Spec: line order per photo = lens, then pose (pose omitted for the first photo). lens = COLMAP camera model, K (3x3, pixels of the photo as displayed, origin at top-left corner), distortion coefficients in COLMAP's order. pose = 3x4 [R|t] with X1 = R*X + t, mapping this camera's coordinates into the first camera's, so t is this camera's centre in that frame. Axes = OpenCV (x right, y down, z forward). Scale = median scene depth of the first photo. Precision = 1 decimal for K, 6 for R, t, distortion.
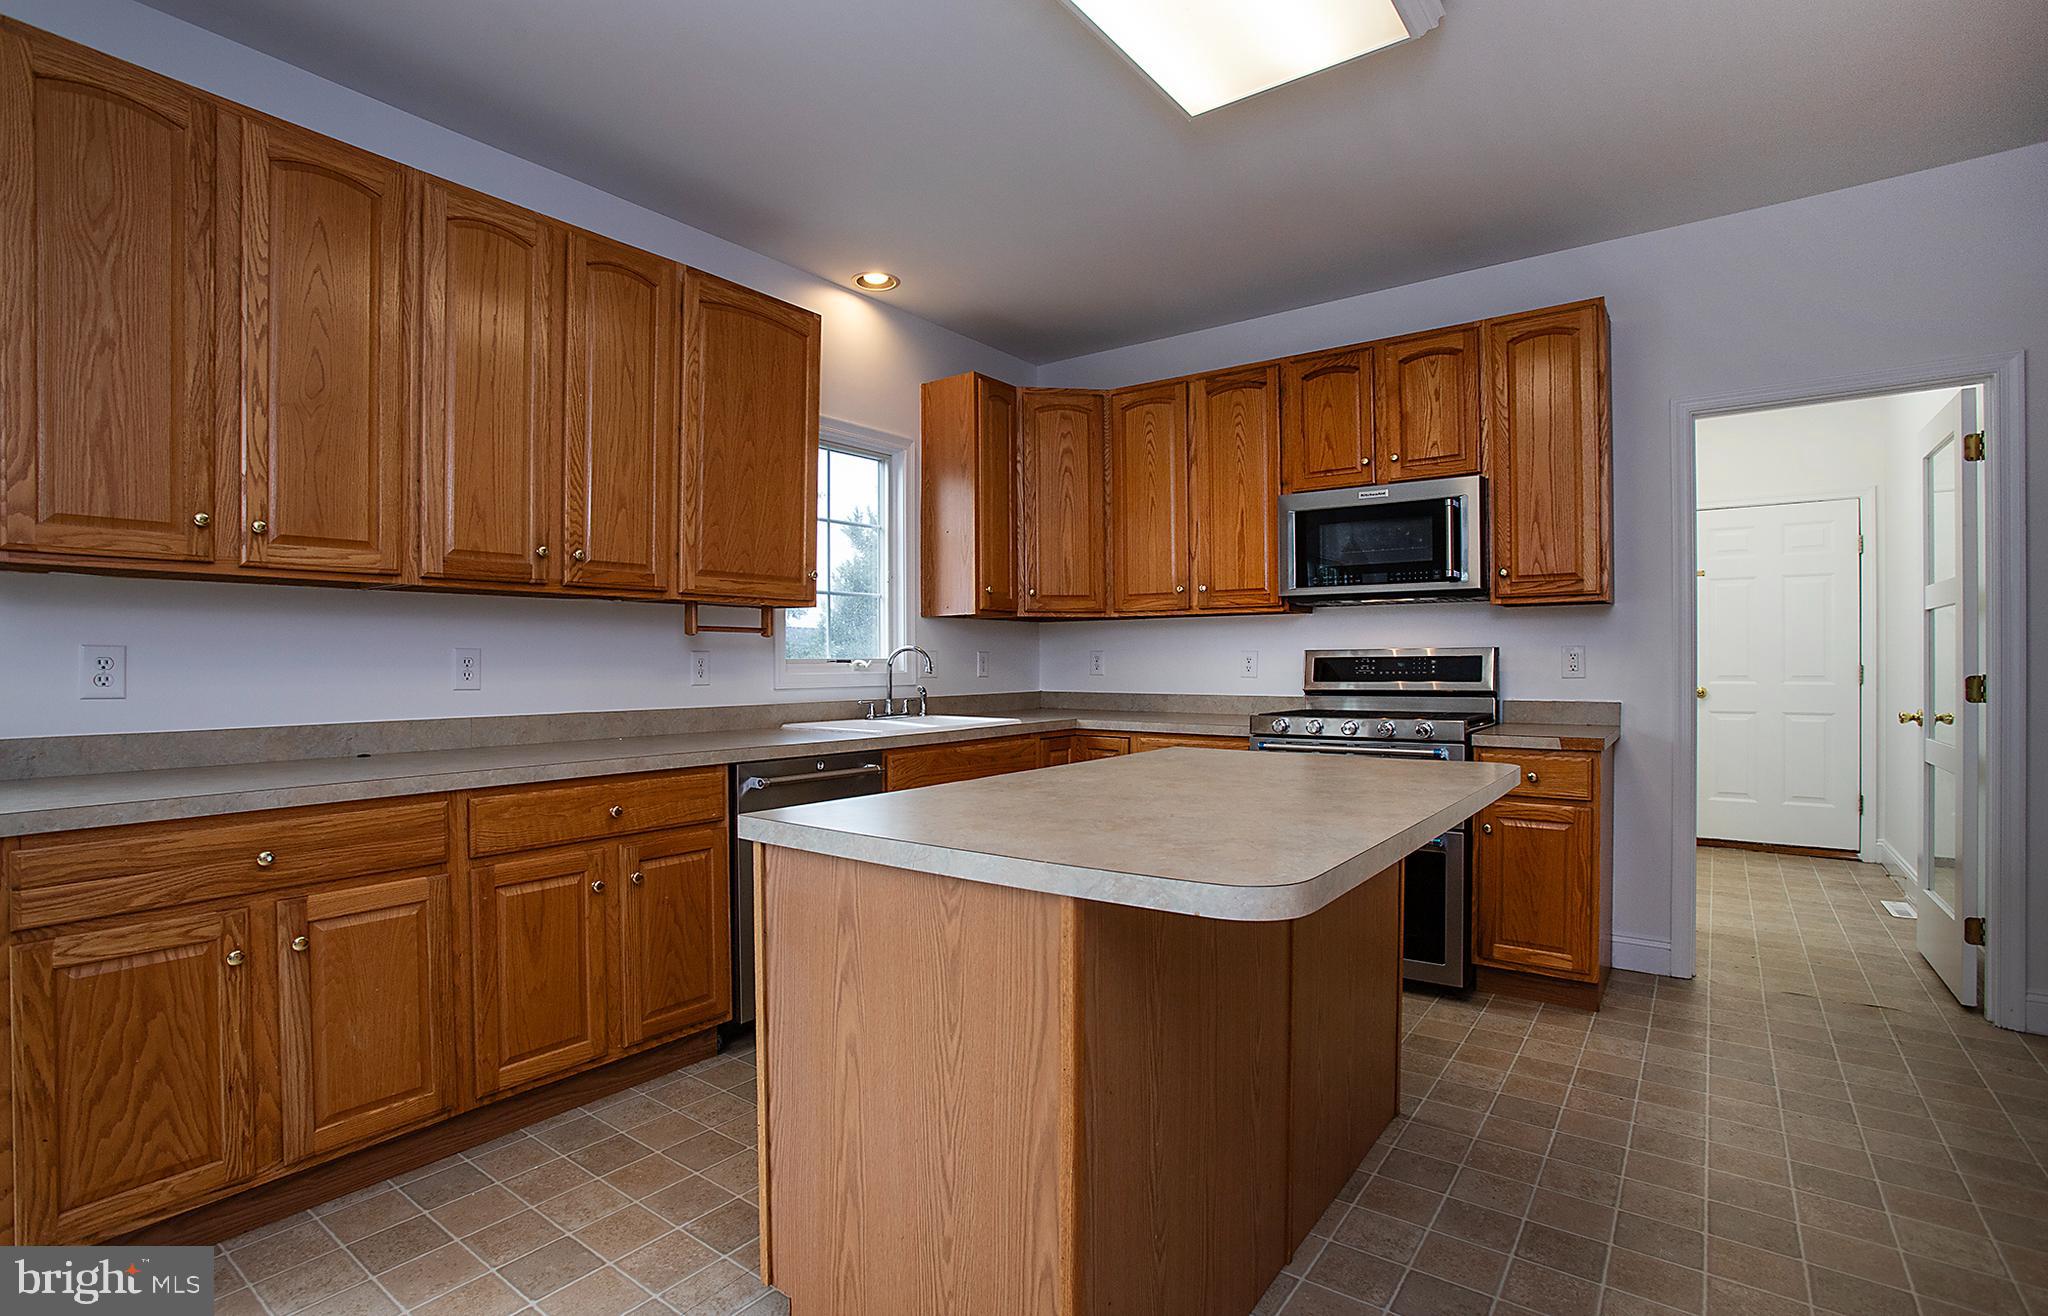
lens RADIAL K [[983.7, 0, 1048.7], [0, 983.7, 665.3], [0, 0, 1]] dist [-0.083879, 0.040435]
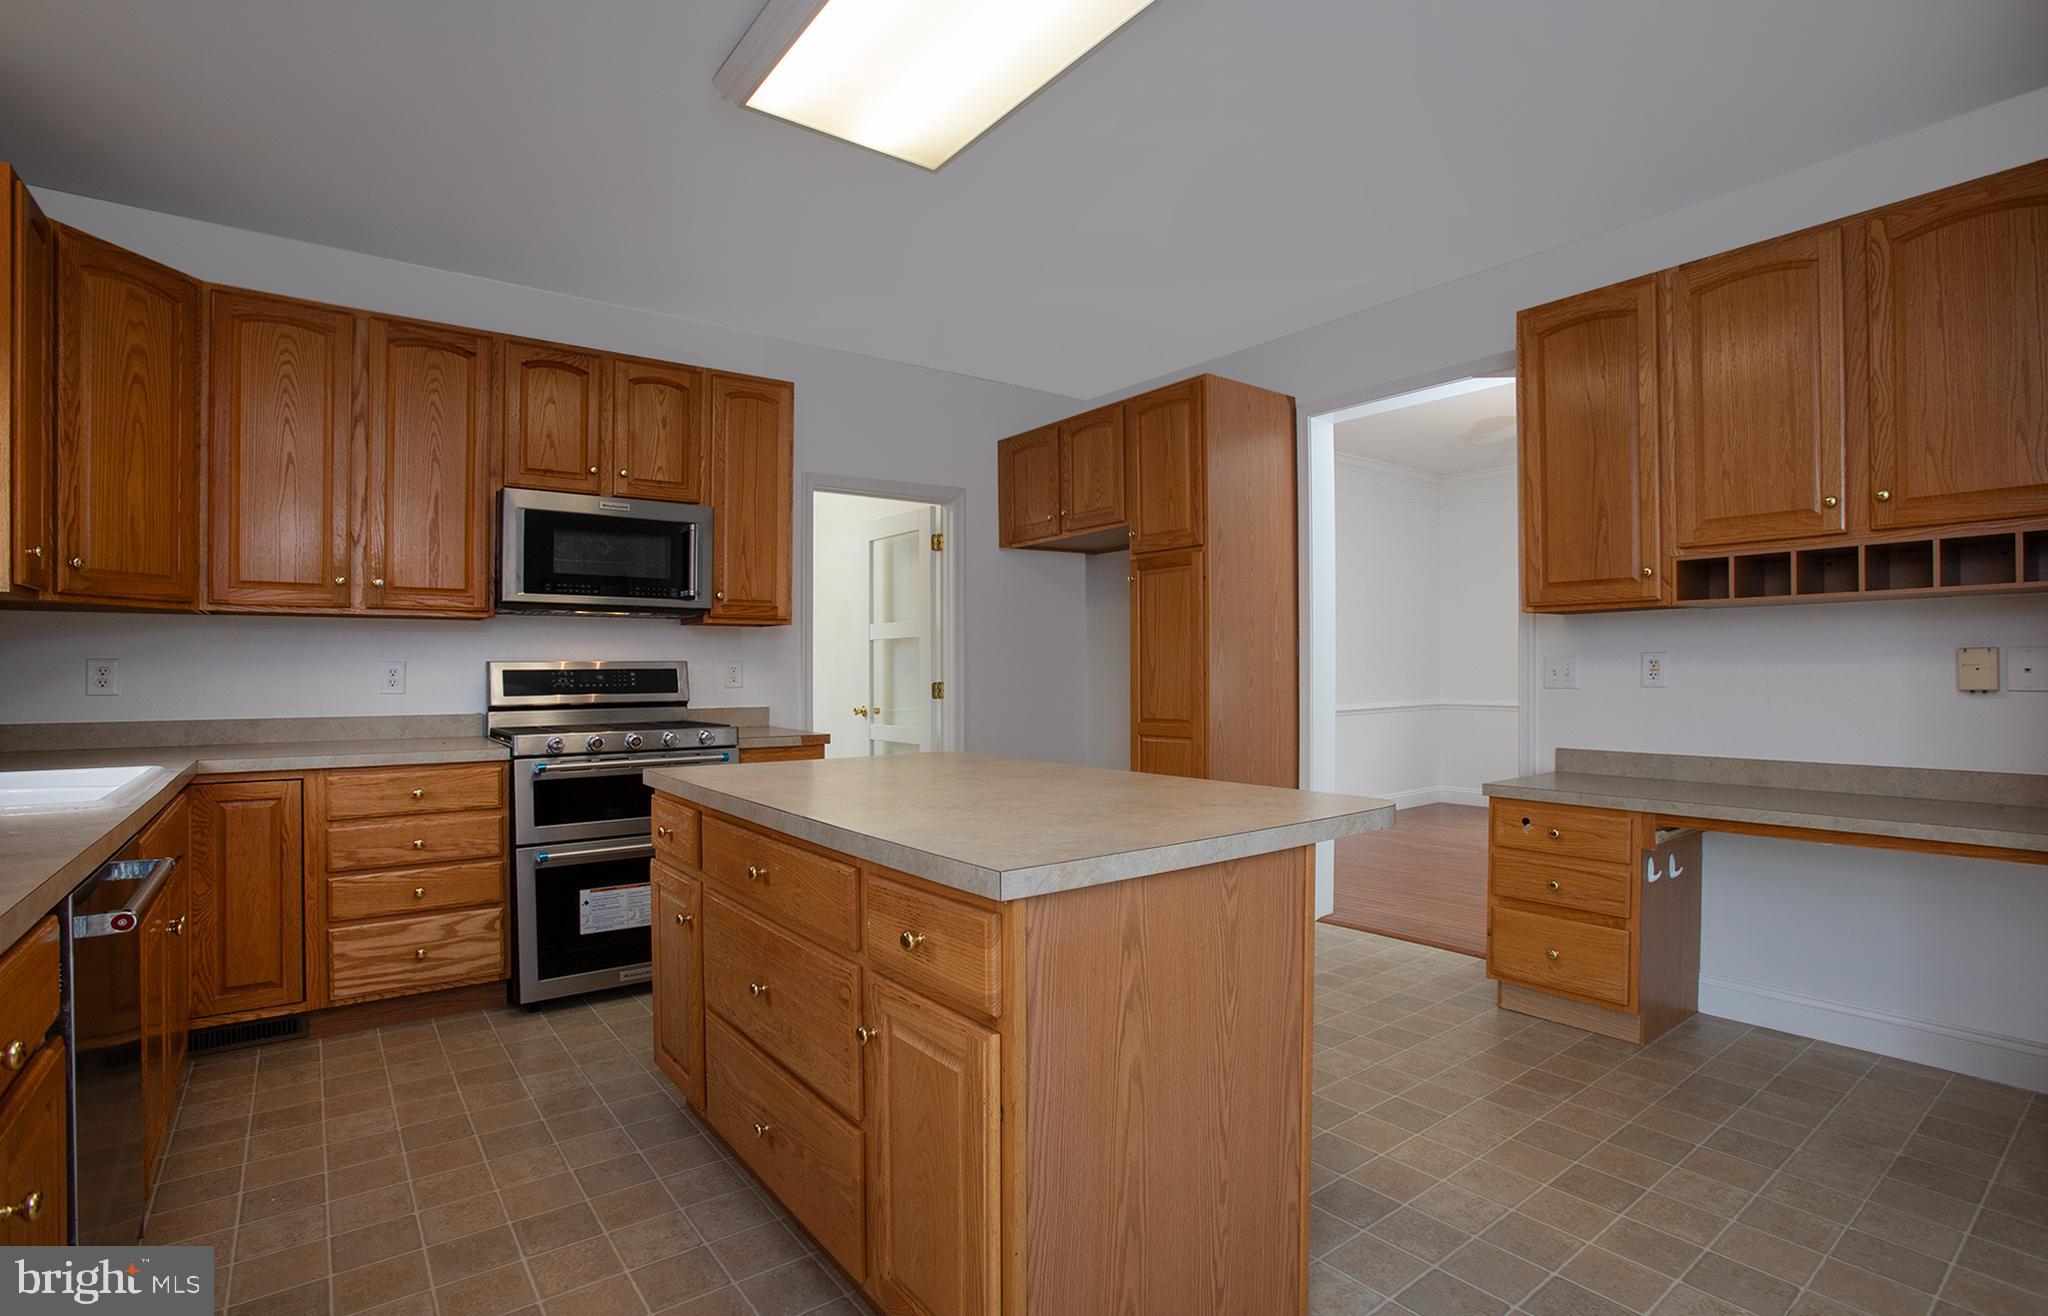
lens RADIAL K [[917.5, 0, 1031.7], [0, 917.5, 666.2], [0, 0, 1]] dist [-0.072362, 0.028827]
pose [[0.306559, 0.006948, 0.951826, -0.423212], [0.005841, 0.999941, -0.009181, -0.001035], [-0.951834, 0.008374, 0.306500, 0.317156]]
